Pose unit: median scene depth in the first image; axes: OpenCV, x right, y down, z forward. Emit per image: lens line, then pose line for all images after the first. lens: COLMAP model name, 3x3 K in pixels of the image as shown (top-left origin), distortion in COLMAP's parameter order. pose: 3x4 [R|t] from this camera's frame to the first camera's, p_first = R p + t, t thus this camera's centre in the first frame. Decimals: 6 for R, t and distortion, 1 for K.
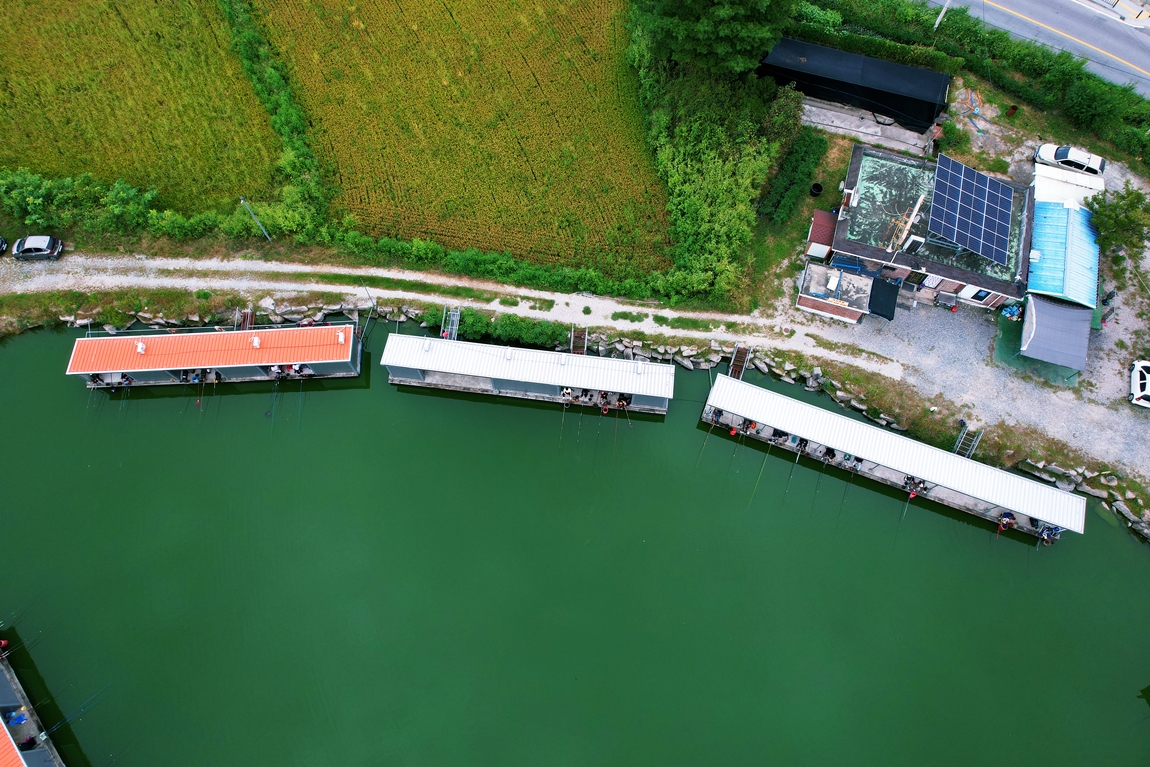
lens RADIAL K [[735.6, 0, 573.9], [0, 735.6, 382.0], [0, 0, 1]] dist [-0.083409, 0.074447]
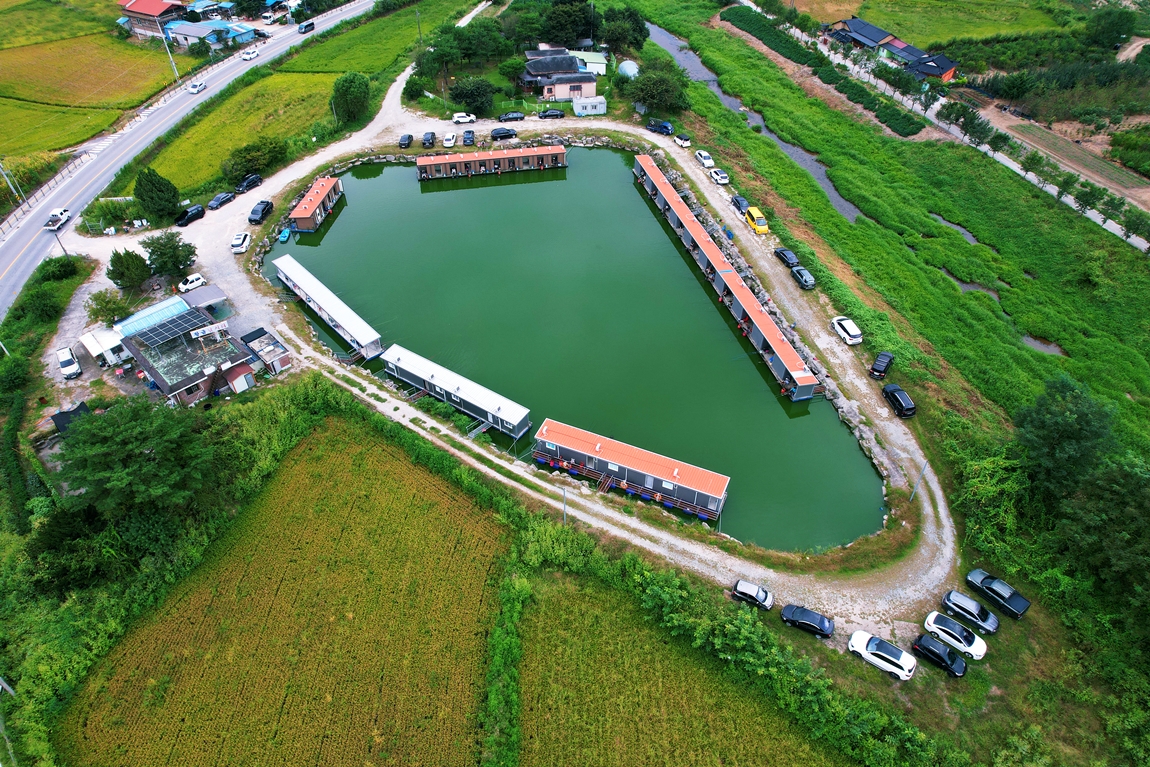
lens RADIAL K [[735.6, 0, 573.9], [0, 735.6, 382.0], [0, 0, 1]] dist [-0.083409, 0.074447]
pose [[-0.889289, -0.304513, 0.341229, -0.809674], [0.424660, -0.272796, 0.863277, -1.235036], [-0.169793, 0.912609, 0.371908, 0.329150]]
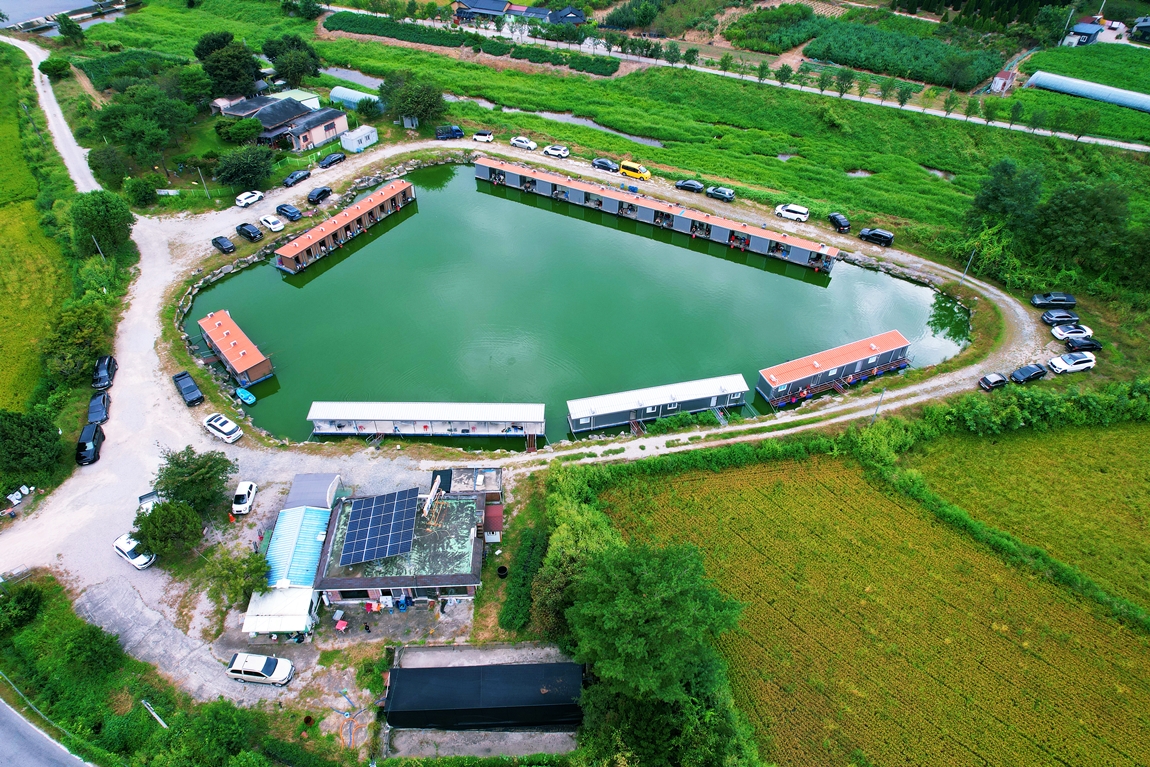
lens RADIAL K [[735.6, 0, 573.9], [0, 735.6, 382.0], [0, 0, 1]] dist [-0.083409, 0.074447]
pose [[-0.939434, 0.228575, -0.255377, 0.478996], [-0.318315, -0.305697, 0.897343, -1.298395], [0.127042, 0.924285, 0.359941, 0.356887]]
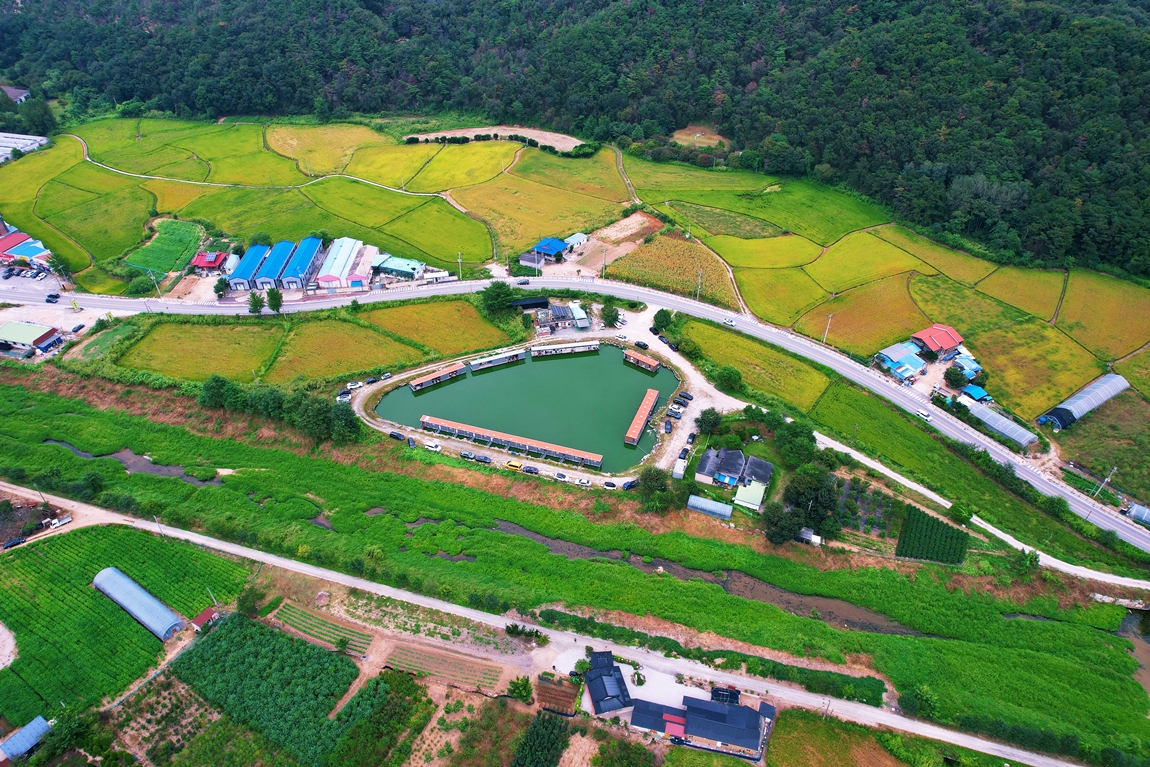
lens RADIAL K [[735.6, 0, 573.9], [0, 735.6, 382.0], [0, 0, 1]] dist [-0.083409, 0.074447]
pose [[0.861586, -0.309787, 0.402121, -1.645166], [0.469887, 0.786419, -0.400938, 2.317531], [-0.192031, 0.534394, 0.823133, -3.104729]]
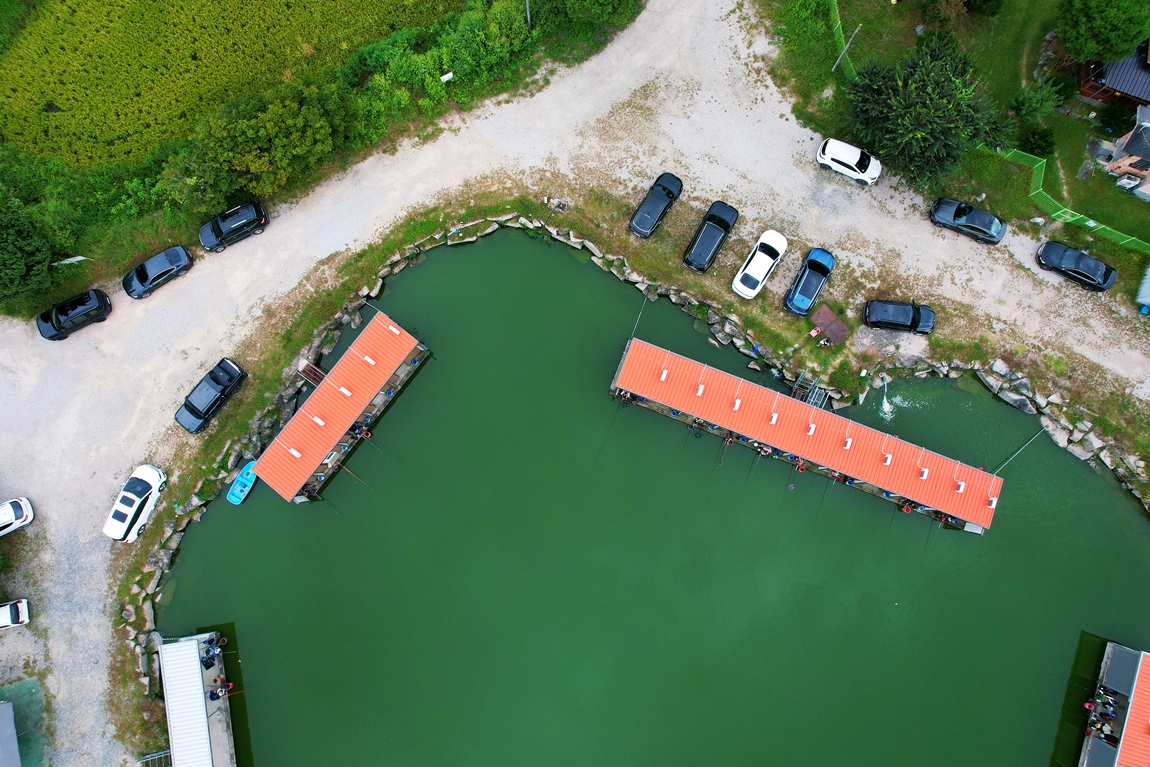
lens RADIAL K [[735.6, 0, 573.9], [0, 735.6, 382.0], [0, 0, 1]] dist [-0.083409, 0.074447]
pose [[-0.508879, -0.855650, 0.094369, 0.561326], [0.798402, -0.428138, 0.423382, 0.306242], [-0.321864, 0.290794, 0.901023, -0.131549]]
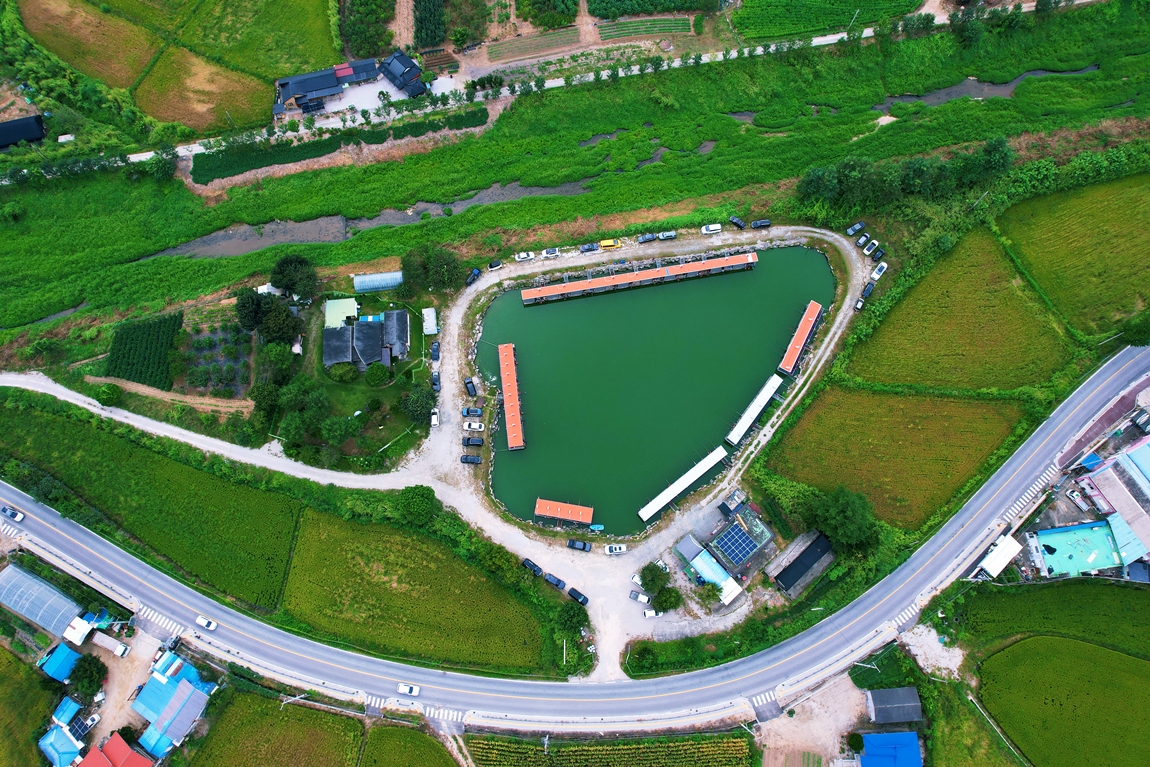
lens RADIAL K [[735.6, 0, 573.9], [0, 735.6, 382.0], [0, 0, 1]] dist [-0.083409, 0.074447]
pose [[-0.517839, 0.818761, -0.247938, 1.068503], [-0.792272, -0.349663, 0.500041, -0.966285], [0.322719, 0.455374, 0.829751, -2.070029]]
